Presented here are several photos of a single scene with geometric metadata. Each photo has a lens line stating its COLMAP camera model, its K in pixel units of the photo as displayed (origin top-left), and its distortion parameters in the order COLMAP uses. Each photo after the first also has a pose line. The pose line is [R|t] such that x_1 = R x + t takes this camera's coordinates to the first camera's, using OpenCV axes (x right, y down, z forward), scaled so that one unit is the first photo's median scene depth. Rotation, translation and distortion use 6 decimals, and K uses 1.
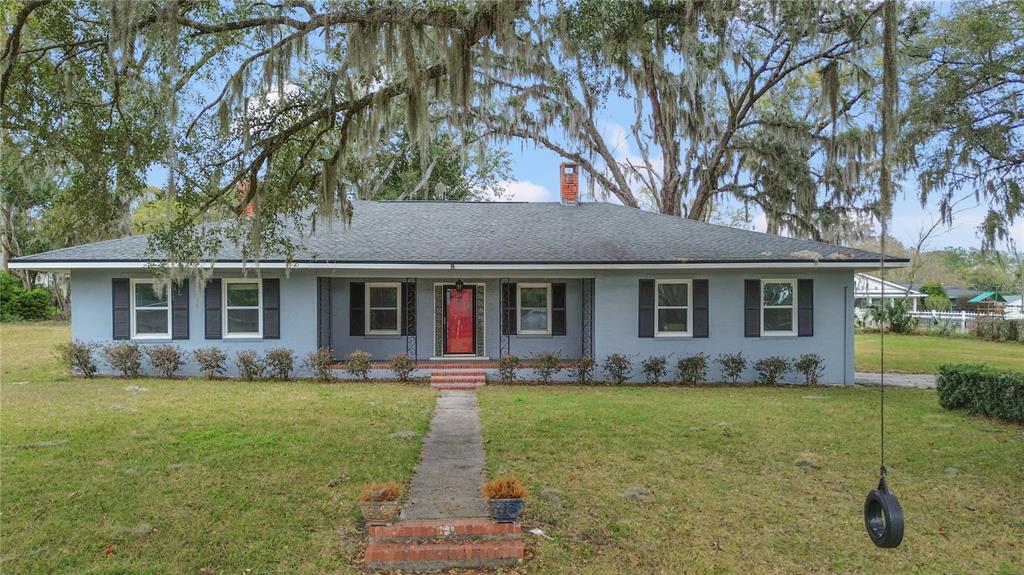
lens RADIAL K [[731.4, 0, 512.8], [0, 731.4, 280.9], [0, 0, 1]] dist [0.058806, -0.048184]
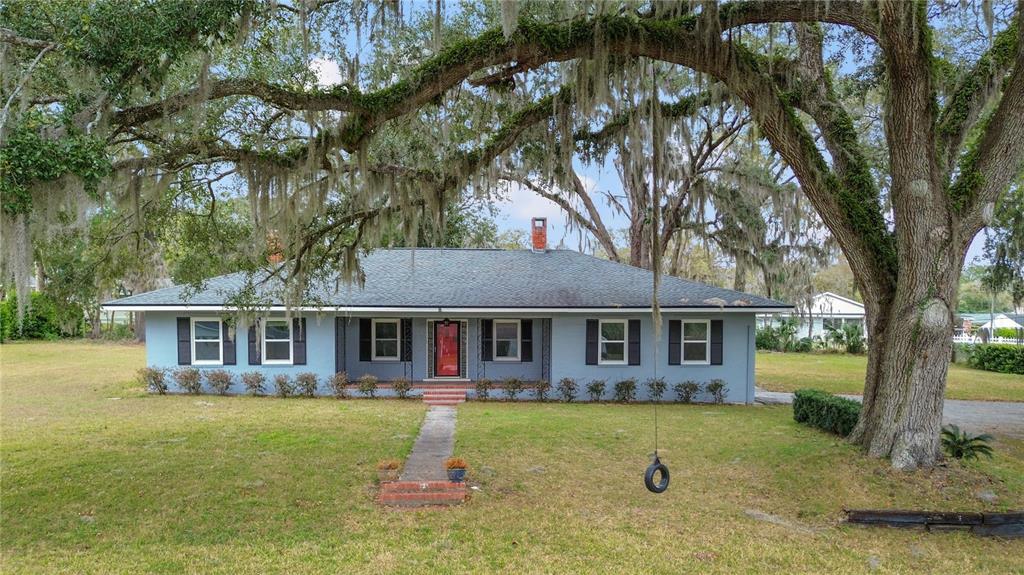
lens RADIAL K [[755.4, 0, 496.5], [0, 755.4, 301.7], [0, 0, 1]] dist [0.062722, -0.001749]
pose [[0.999653, 0.001840, -0.026281, 0.051754], [-0.001406, 0.999863, 0.016505, -0.055558], [0.026308, -0.016462, 0.999518, -0.324672]]
